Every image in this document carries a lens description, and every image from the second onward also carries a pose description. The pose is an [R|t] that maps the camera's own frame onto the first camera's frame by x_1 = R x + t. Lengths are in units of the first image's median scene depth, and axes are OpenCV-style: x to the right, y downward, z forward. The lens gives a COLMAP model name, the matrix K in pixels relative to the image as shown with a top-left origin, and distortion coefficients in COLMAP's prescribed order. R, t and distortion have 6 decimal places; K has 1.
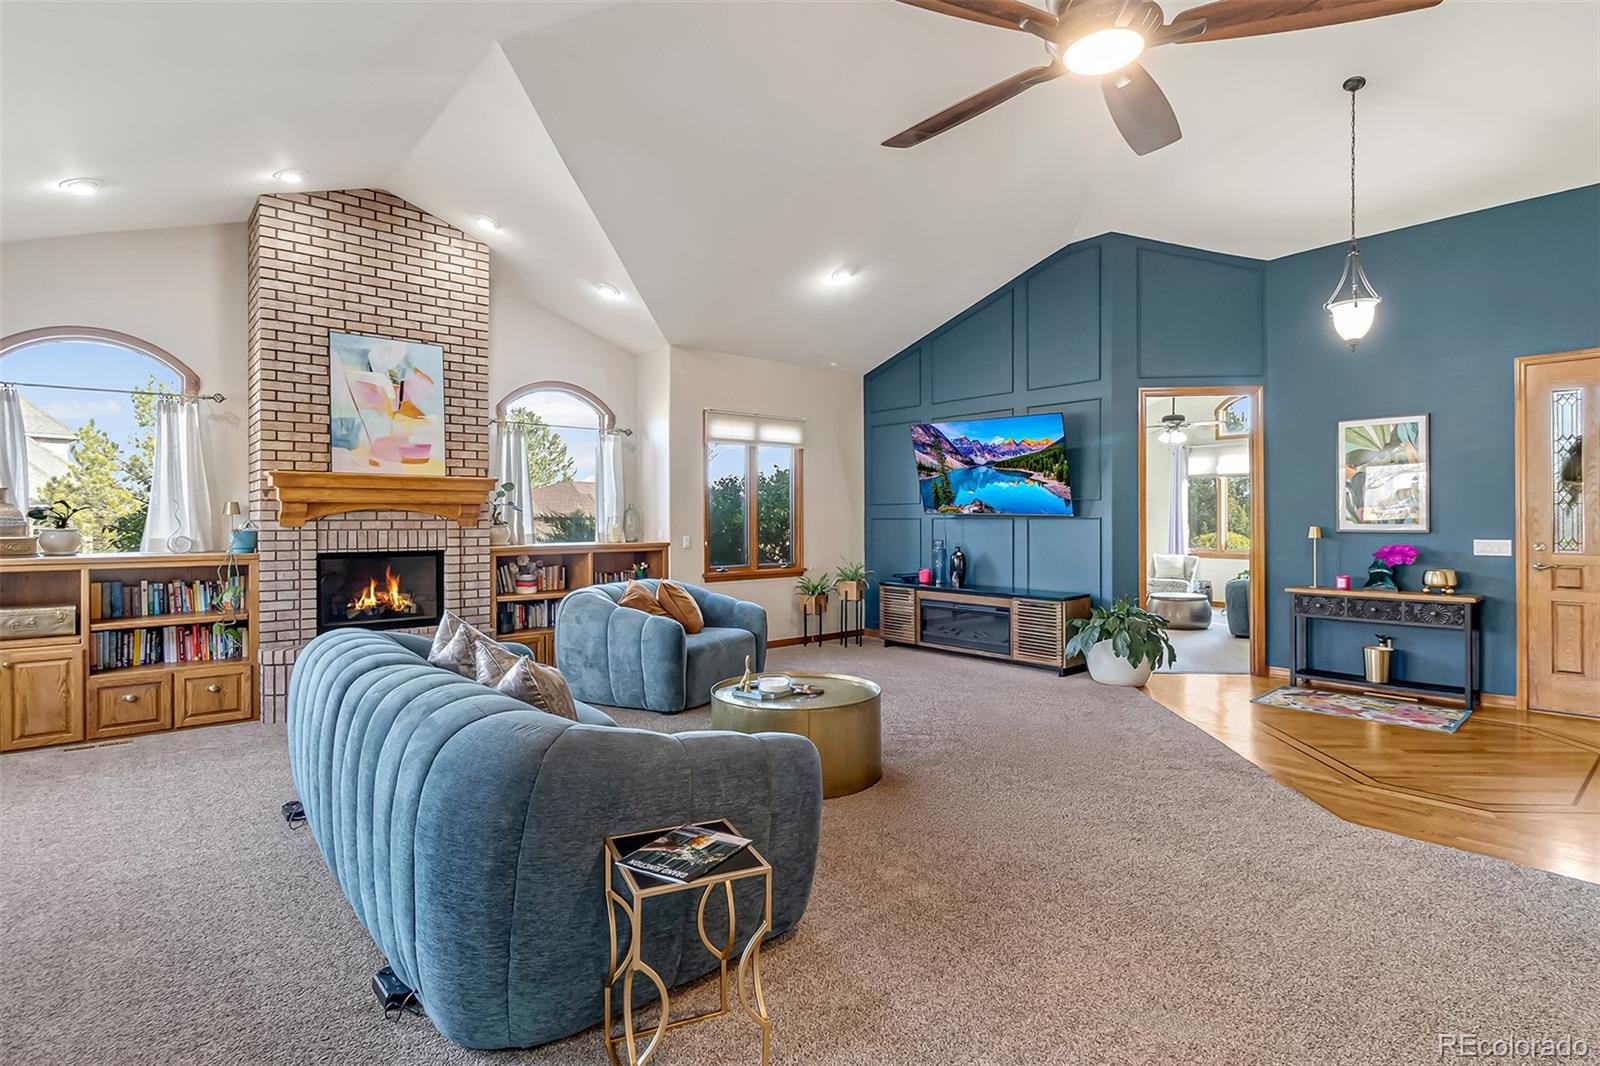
lens RADIAL K [[807.8, 0, 804.9], [0, 807.8, 525.4], [0, 0, 1]] dist [0.000611, 0.000013]
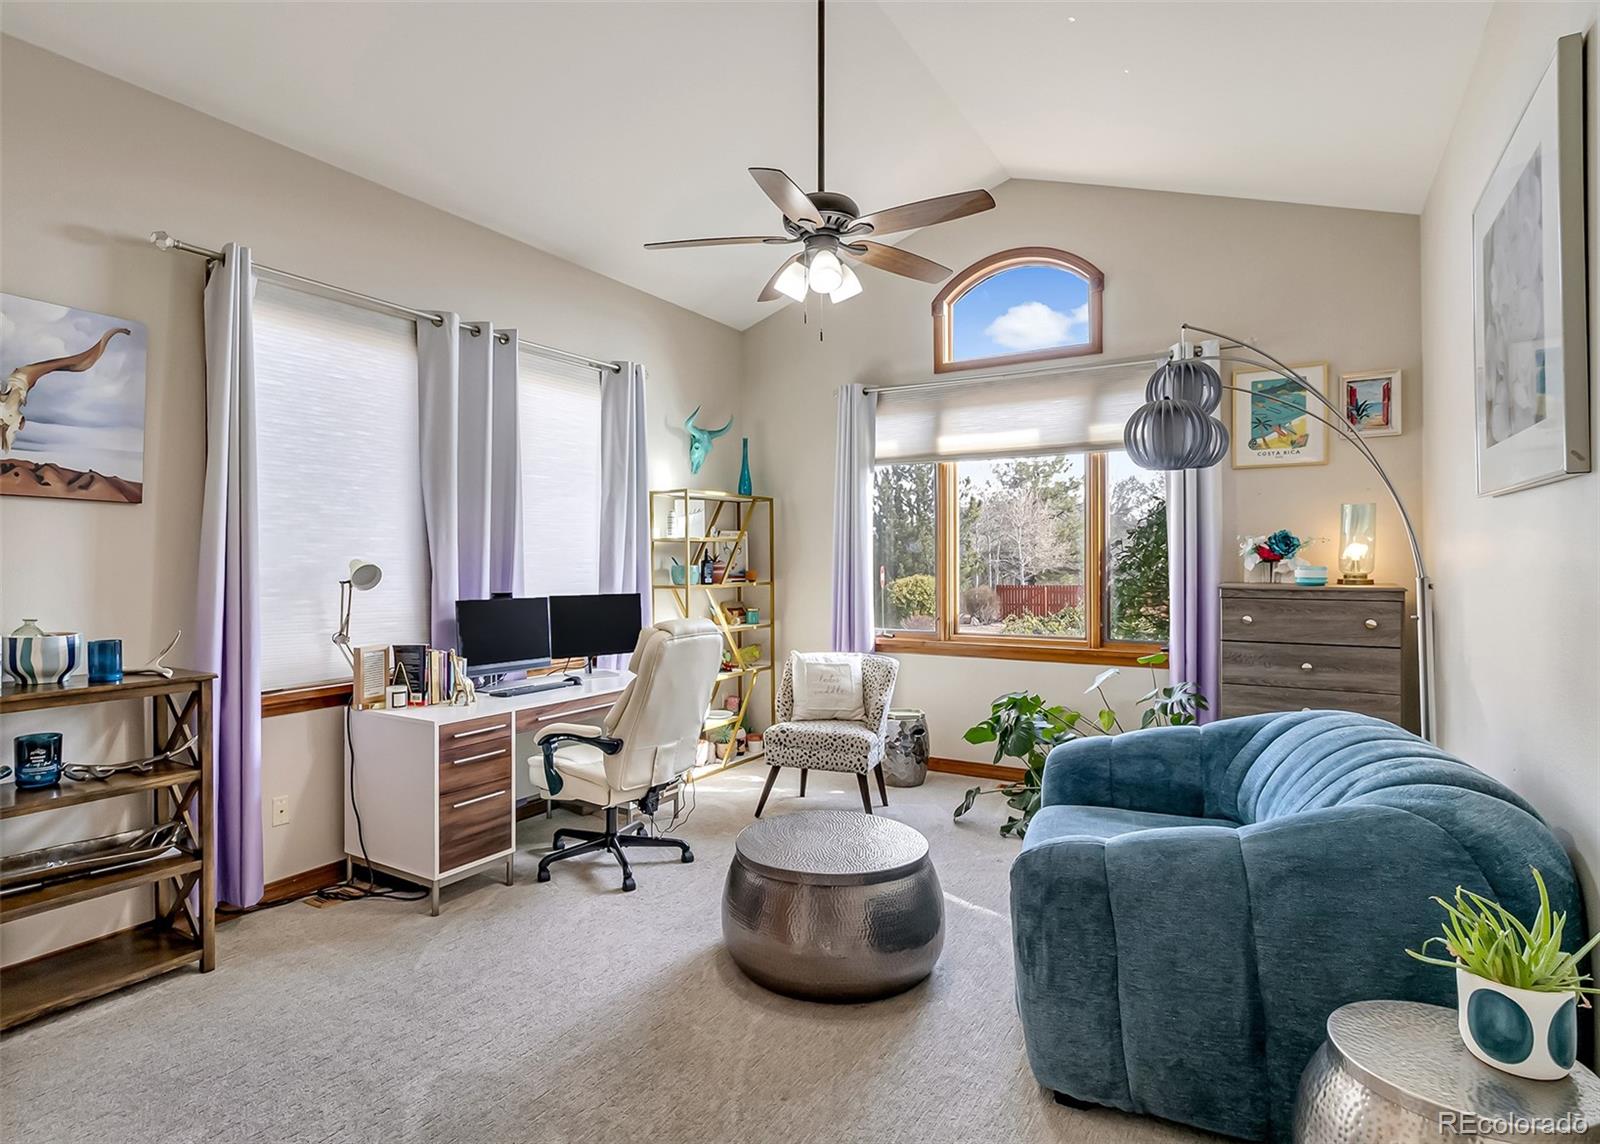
lens RADIAL K [[854.5, 0, 796.3], [0, 854.5, 562.4], [0, 0, 1]] dist [0.000459, -0.000027]
pose [[0.942888, 0.002811, 0.333098, 0.299110], [-0.002022, 0.999994, -0.002715, -0.006941], [-0.333104, 0.001887, 0.942888, 0.617500]]
